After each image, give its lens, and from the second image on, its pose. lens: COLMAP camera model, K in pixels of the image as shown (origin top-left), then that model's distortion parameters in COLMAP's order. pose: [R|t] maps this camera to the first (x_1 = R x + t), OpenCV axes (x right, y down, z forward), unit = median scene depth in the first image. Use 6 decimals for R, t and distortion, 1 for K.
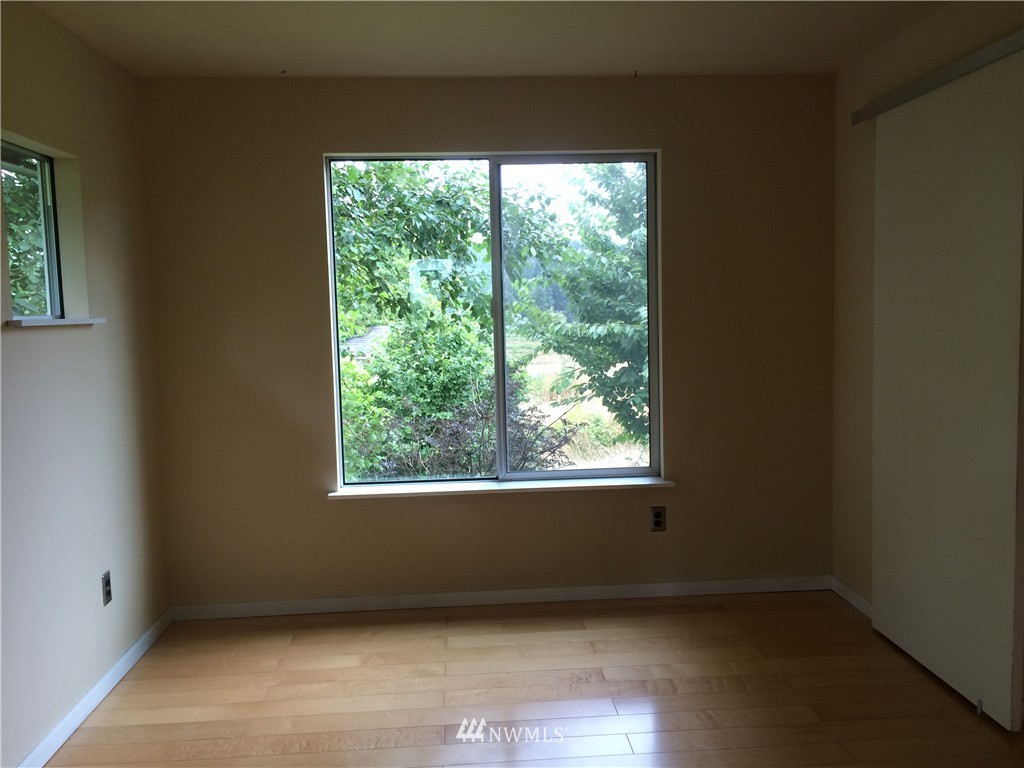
lens RADIAL K [[874.0, 0, 512.0], [0, 874.0, 384.0], [0, 0, 1]] dist [0.031271, -0.002650]
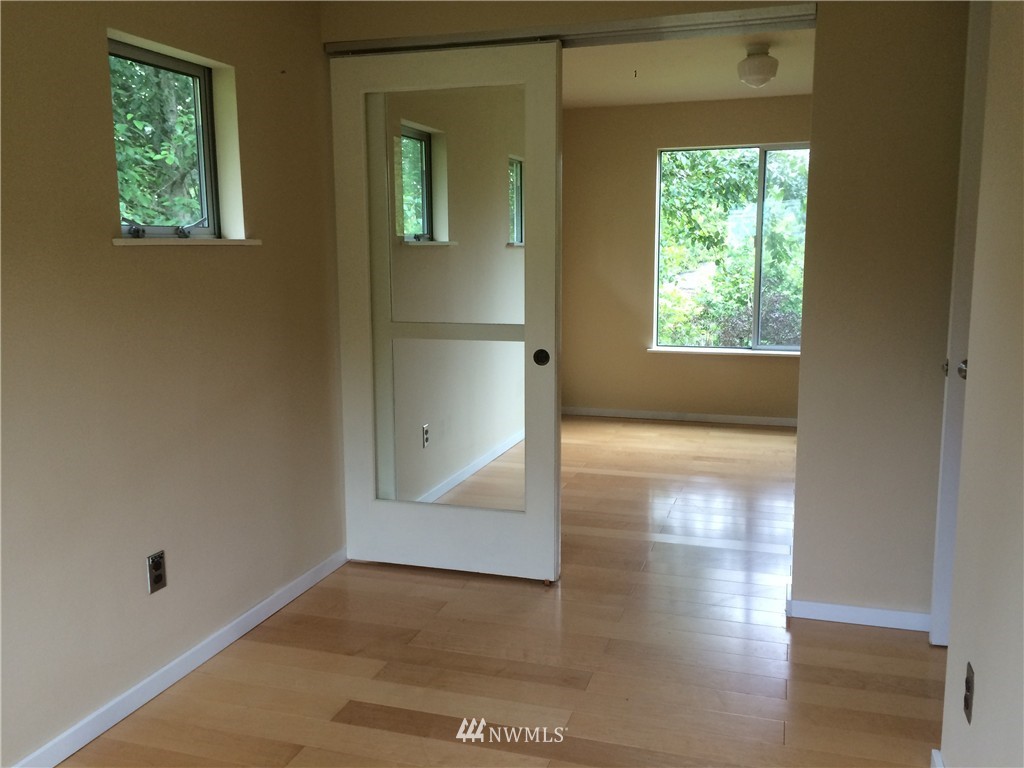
lens RADIAL K [[874.0, 0, 512.0], [0, 874.0, 384.0], [0, 0, 1]] dist [0.031271, -0.002650]
pose [[0.928982, 0.074703, -0.362509, 0.102493], [-0.049246, 0.995659, 0.078979, 0.042669], [0.366835, -0.055518, 0.928628, -0.416837]]
